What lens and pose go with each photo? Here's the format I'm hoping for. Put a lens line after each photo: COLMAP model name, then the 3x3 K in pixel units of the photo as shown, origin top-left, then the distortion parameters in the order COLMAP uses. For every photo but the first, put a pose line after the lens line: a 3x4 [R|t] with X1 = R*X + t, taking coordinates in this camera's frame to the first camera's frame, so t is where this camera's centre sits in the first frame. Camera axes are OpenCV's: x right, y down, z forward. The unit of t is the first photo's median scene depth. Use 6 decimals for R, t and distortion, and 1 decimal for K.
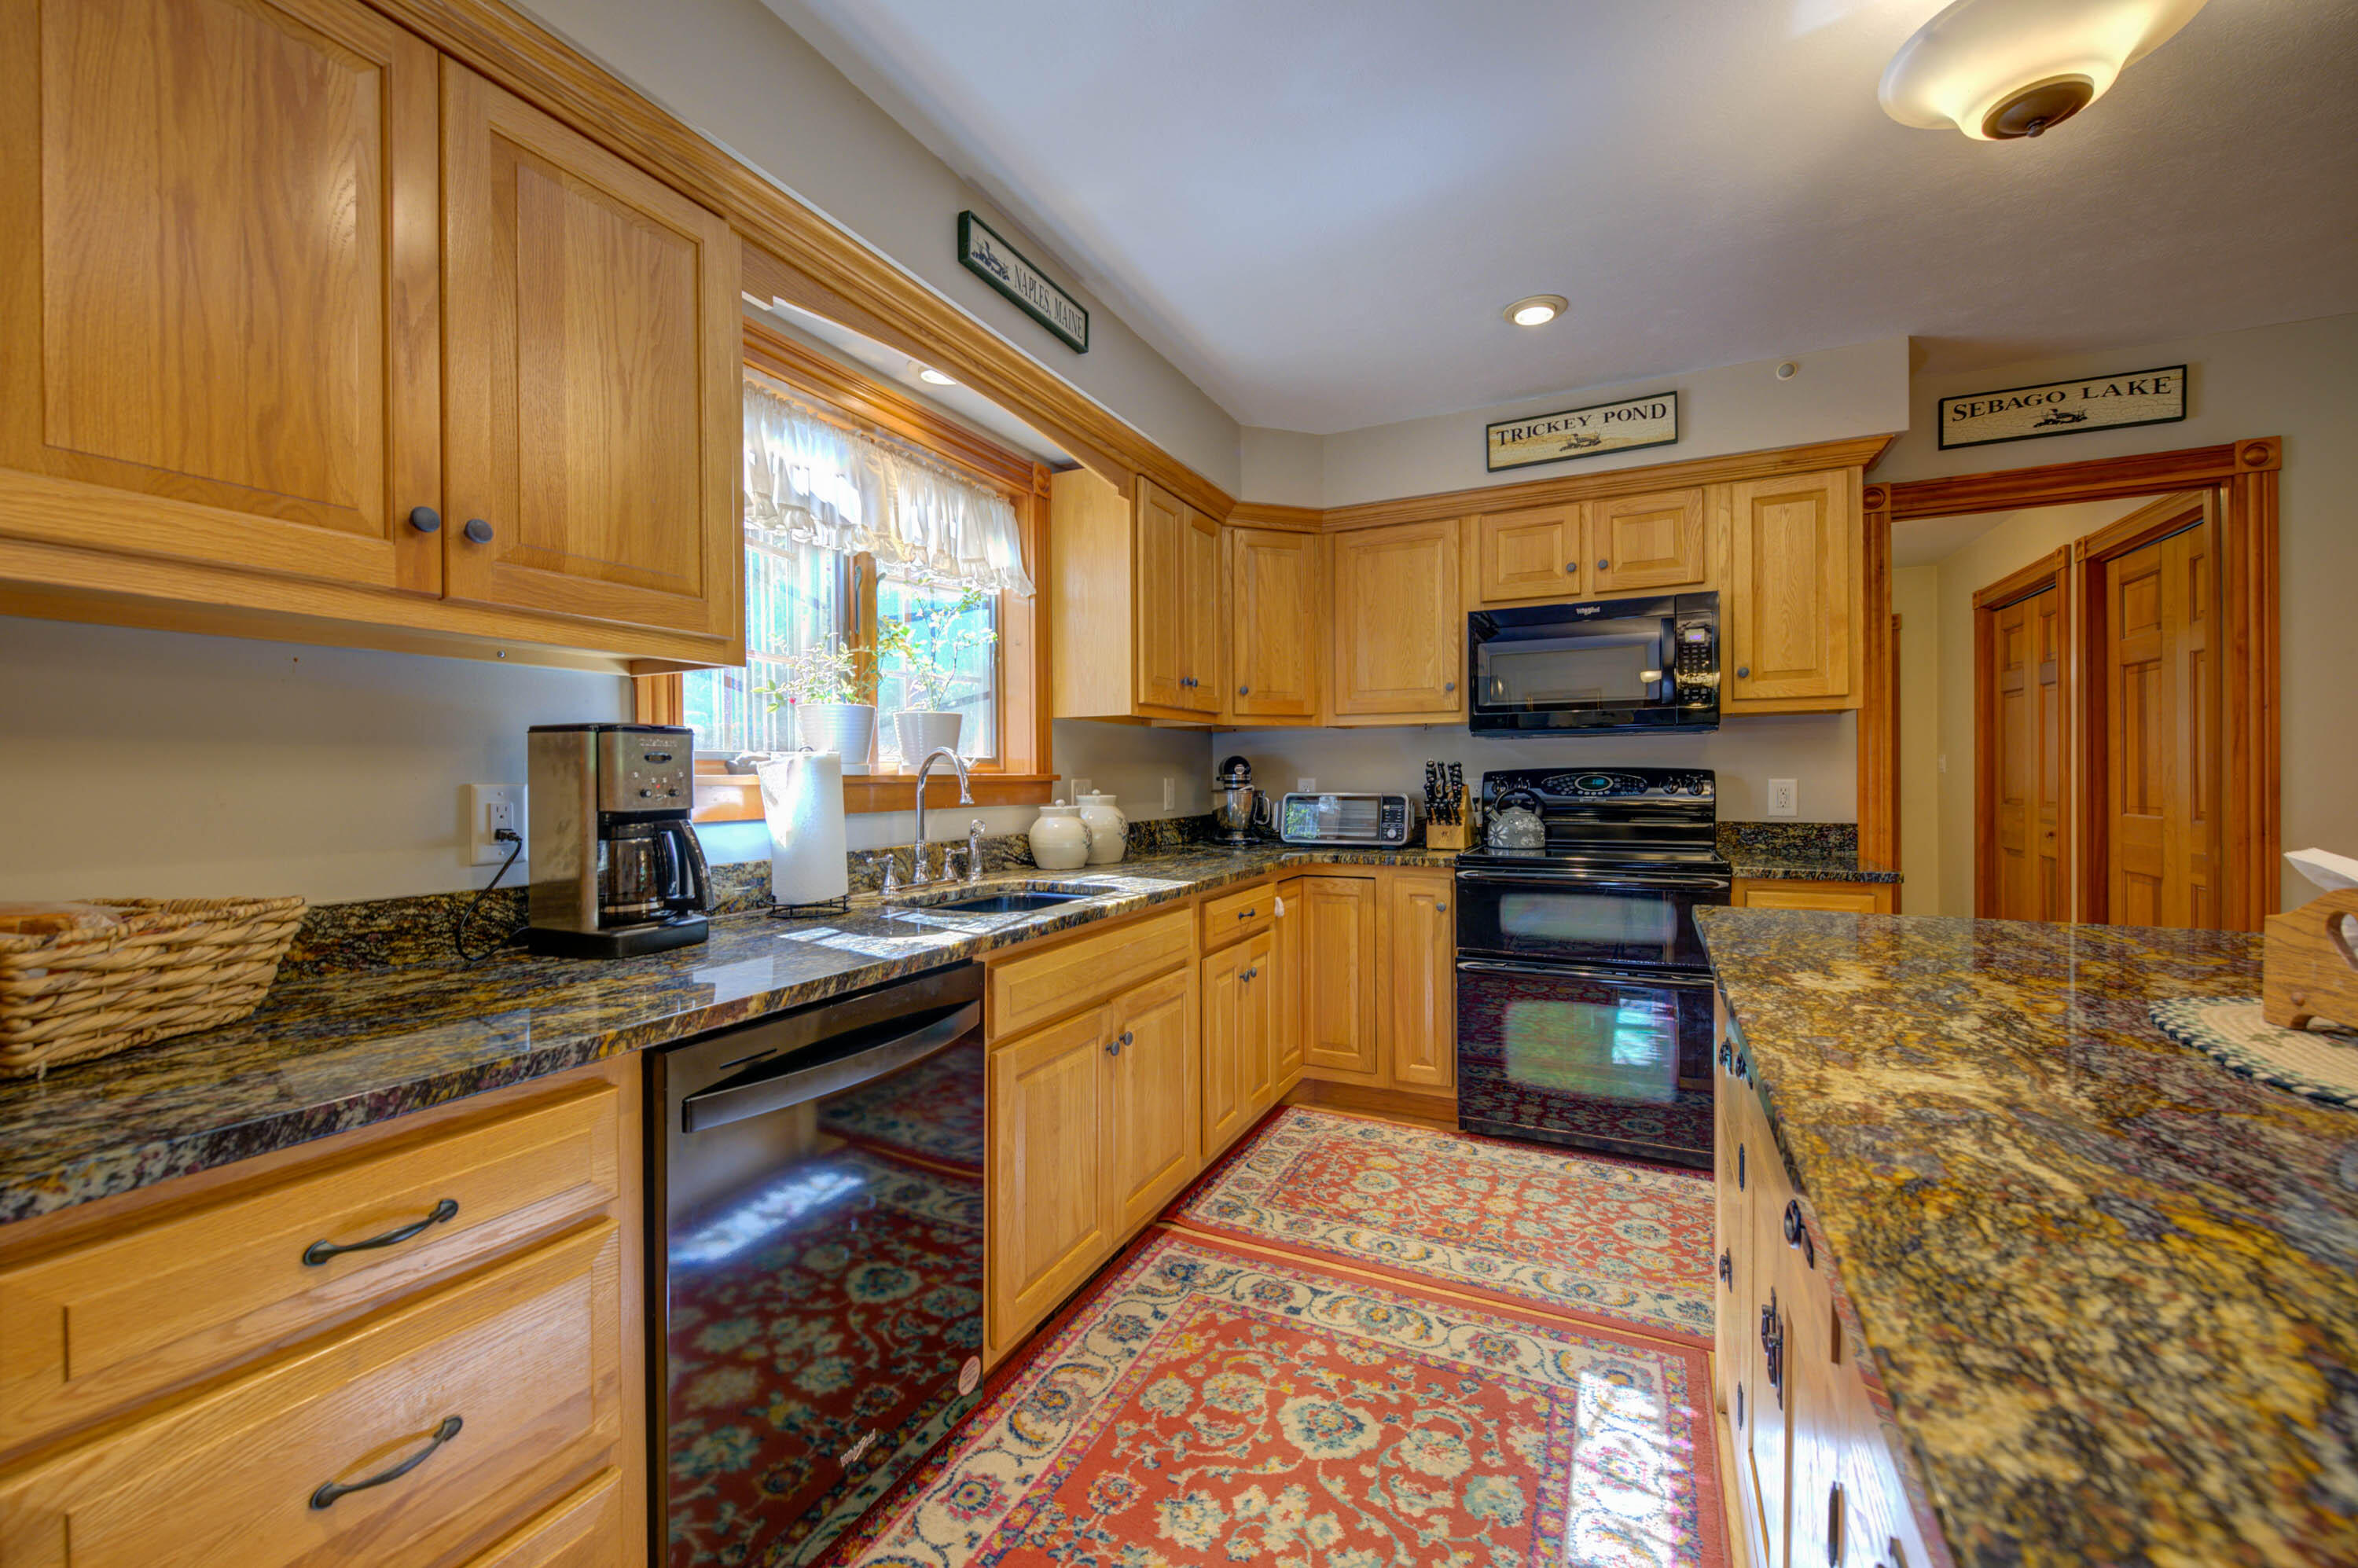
lens RADIAL K [[934.9, 0, 1176.6], [0, 934.9, 780.6], [0, 0, 1]] dist [0.002591, -0.002943]
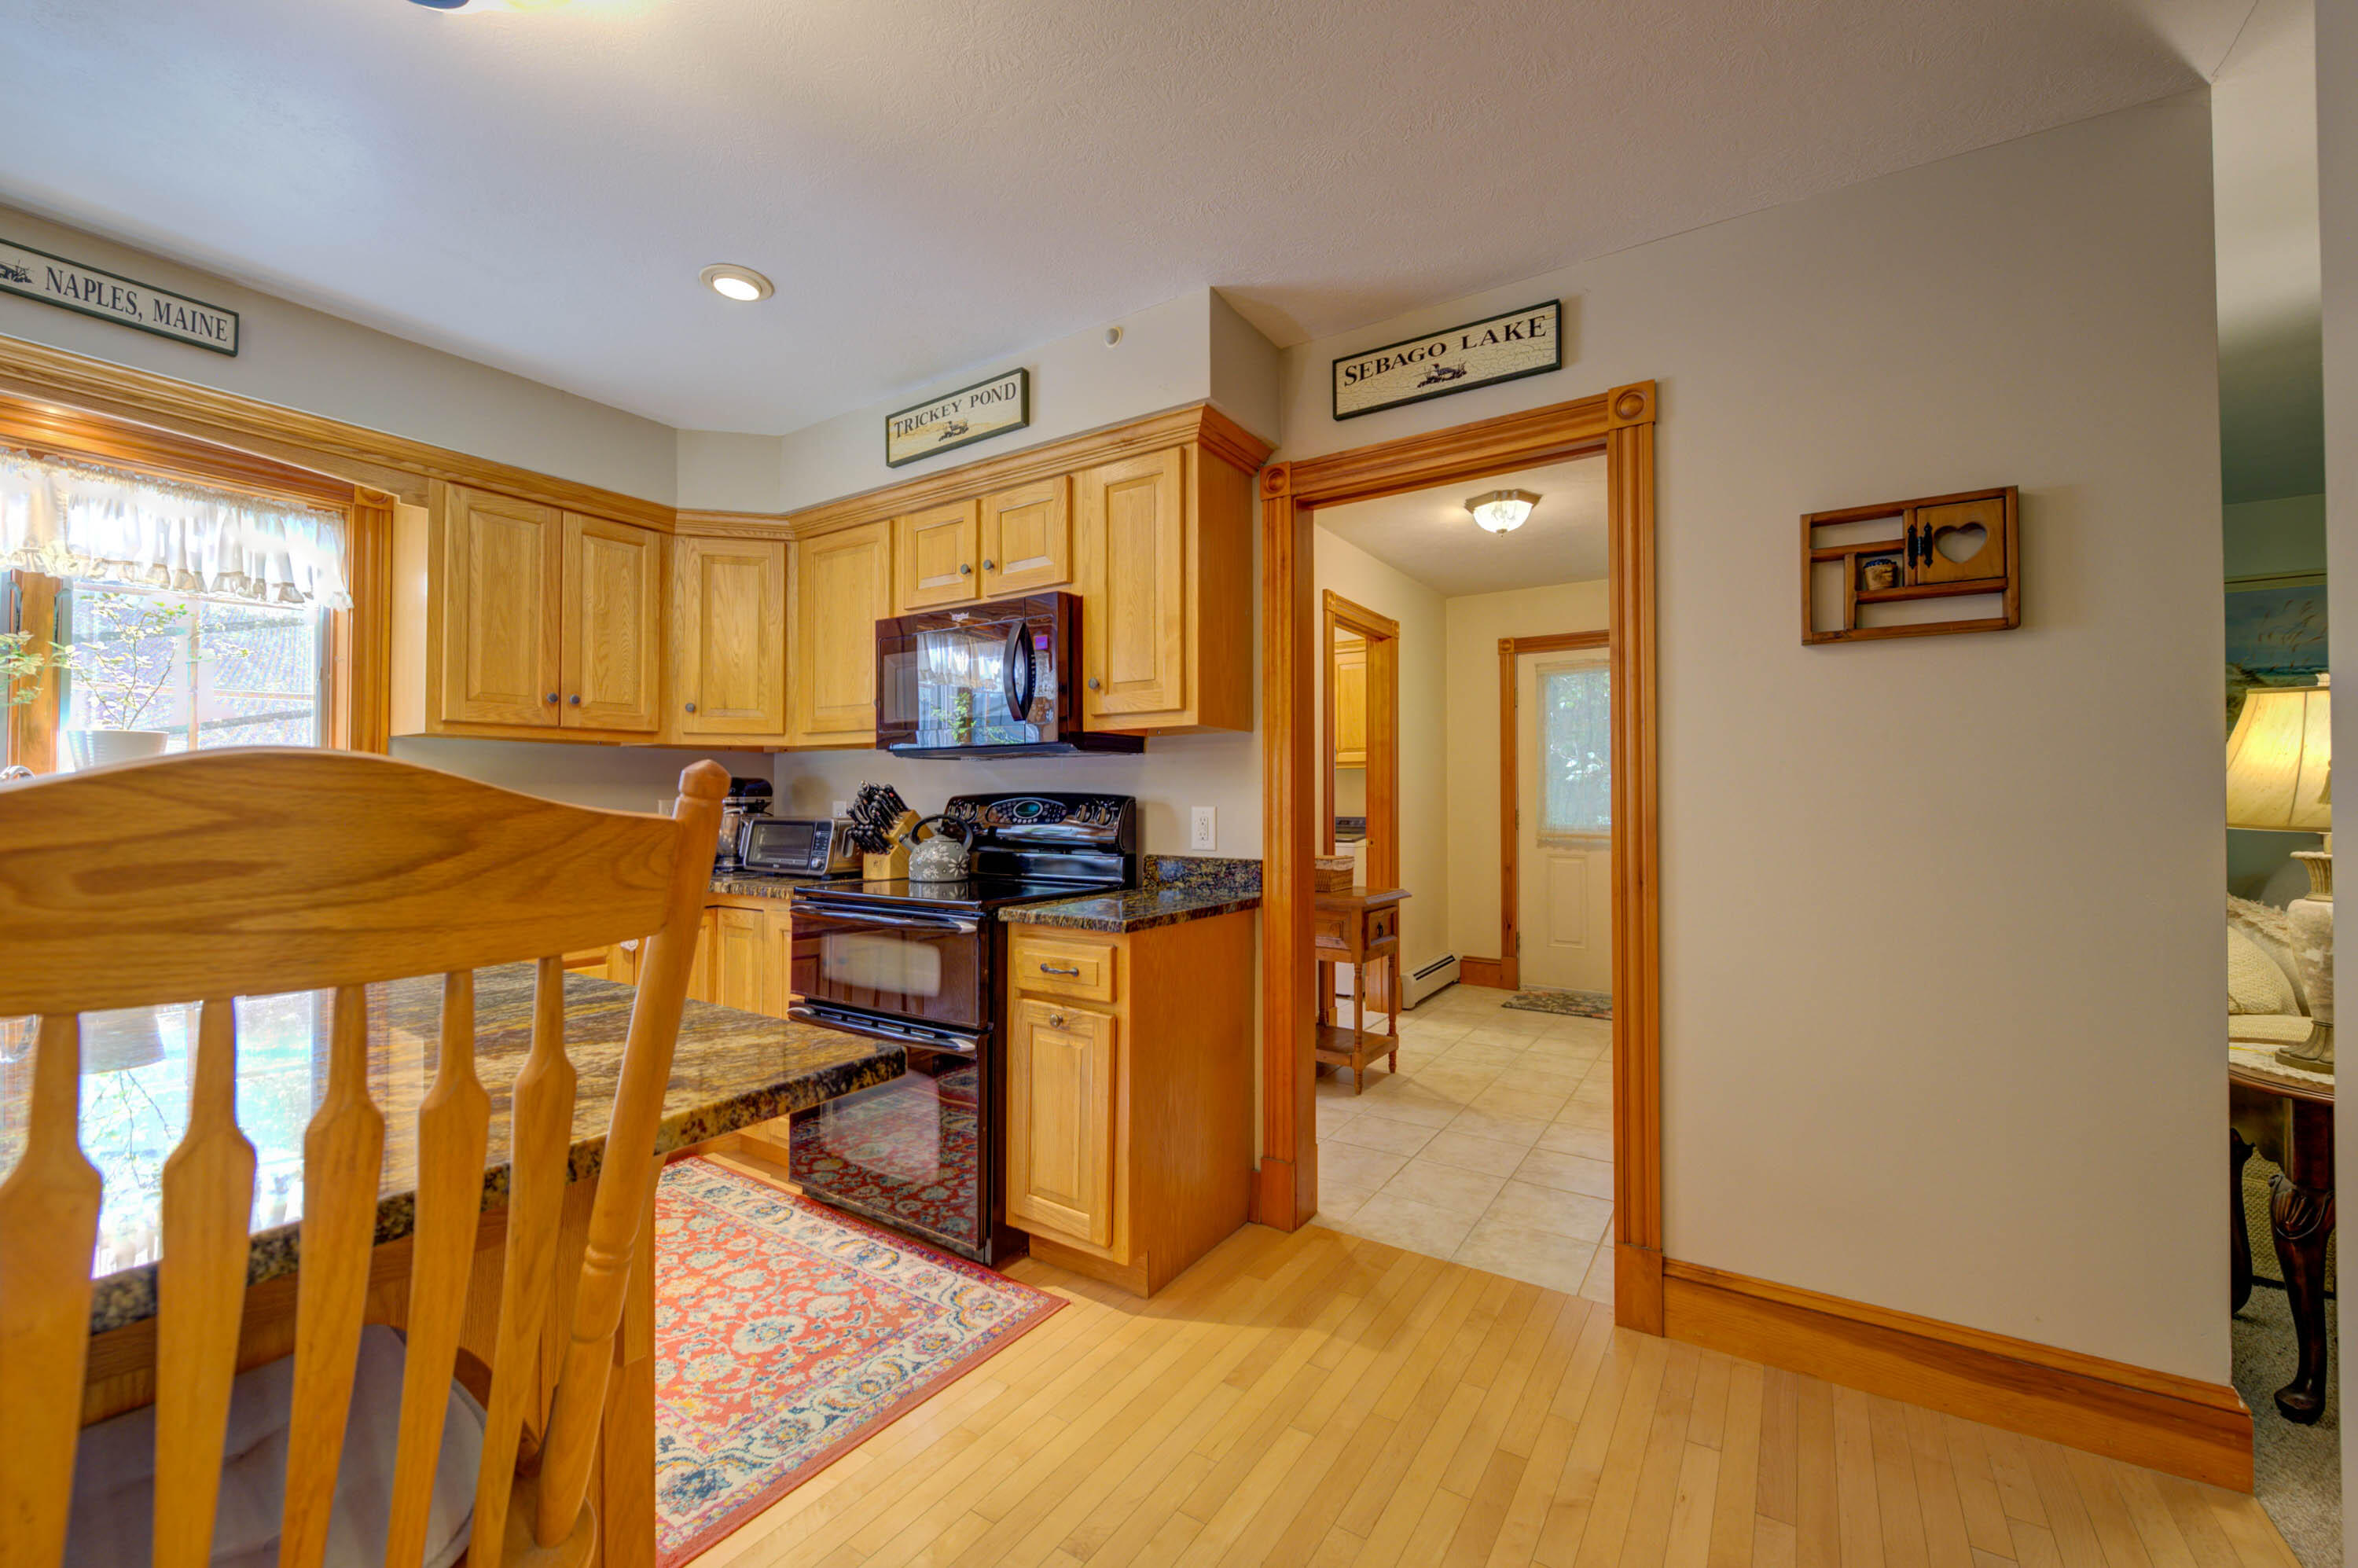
lens RADIAL K [[934.9, 0, 1177.9], [0, 934.9, 782.4], [0, 0, 1]] dist [0.002591, -0.002943]
pose [[0.991556, 0.005917, -0.129543, 0.893065], [-0.008676, 0.999747, -0.020747, -0.007573], [0.129387, 0.021696, 0.991357, 0.167792]]
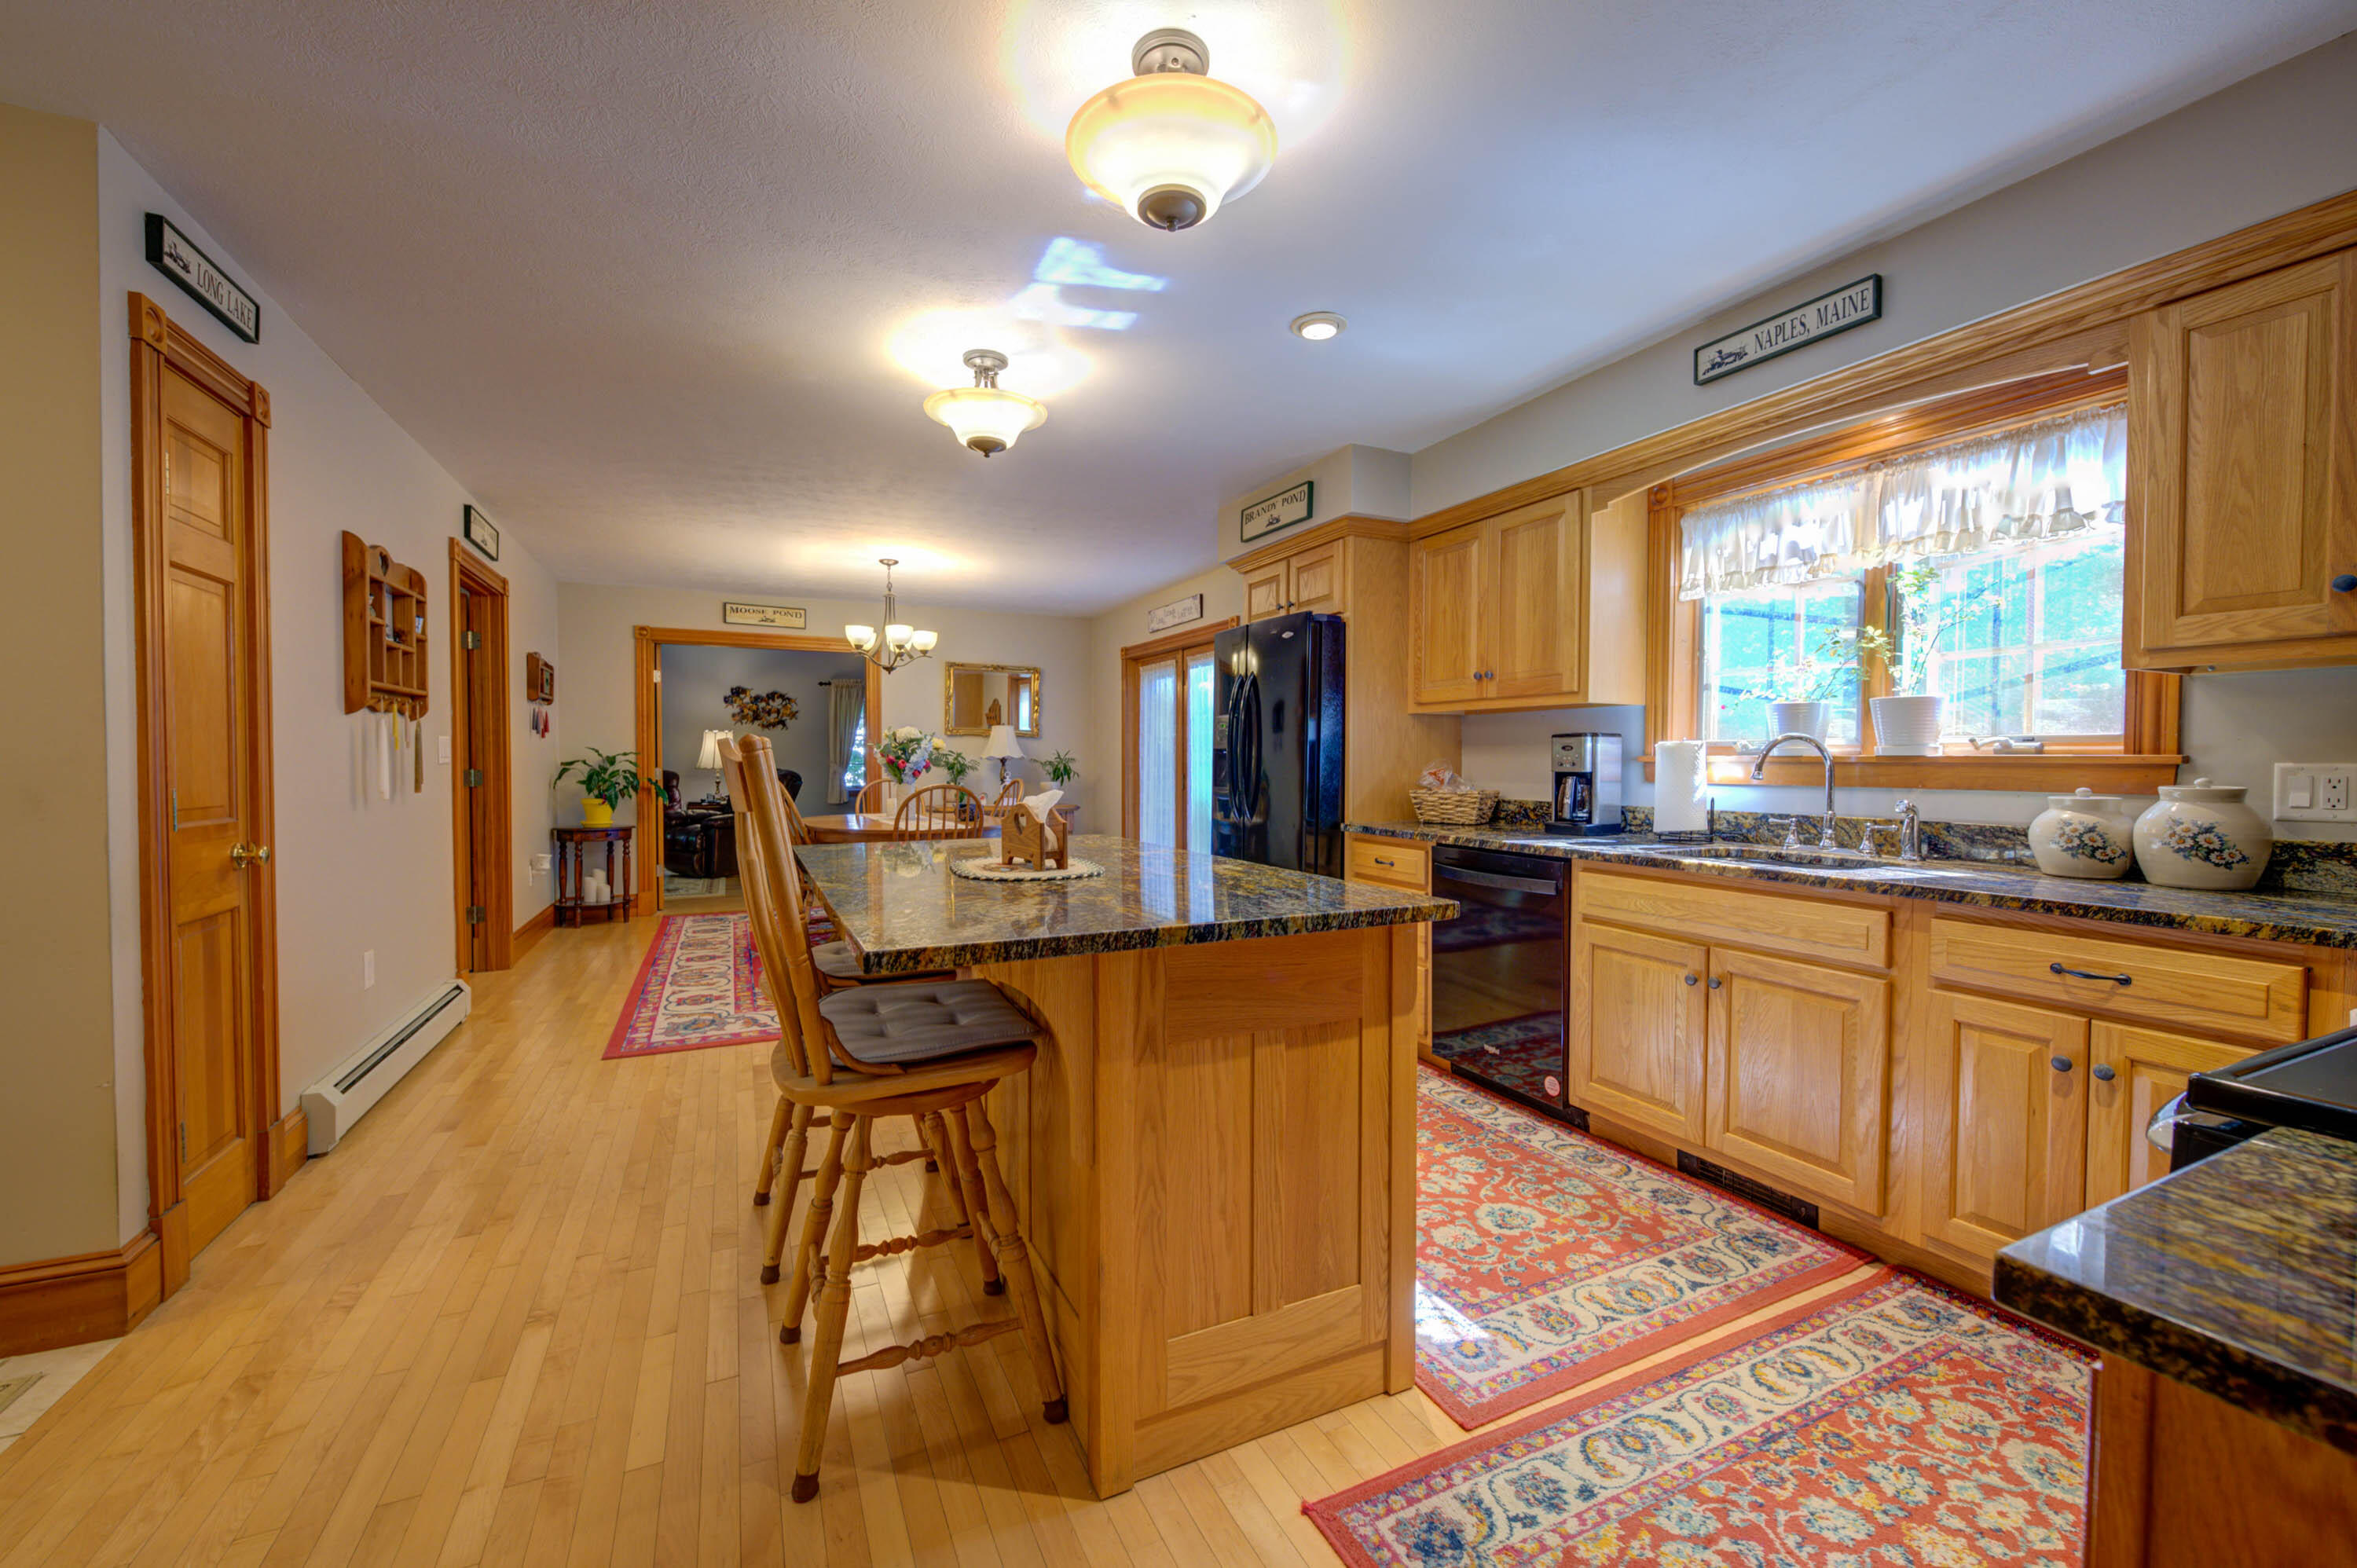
lens RADIAL K [[934.5, 0, 1174.1], [0, 934.5, 784.2], [0, 0, 1]] dist [0.002591, -0.002943]
pose [[-0.628299, 0.025293, -0.777560, 1.007407], [-0.002334, 0.999406, 0.034396, -0.008088], [0.777968, 0.023426, -0.627867, 0.953728]]
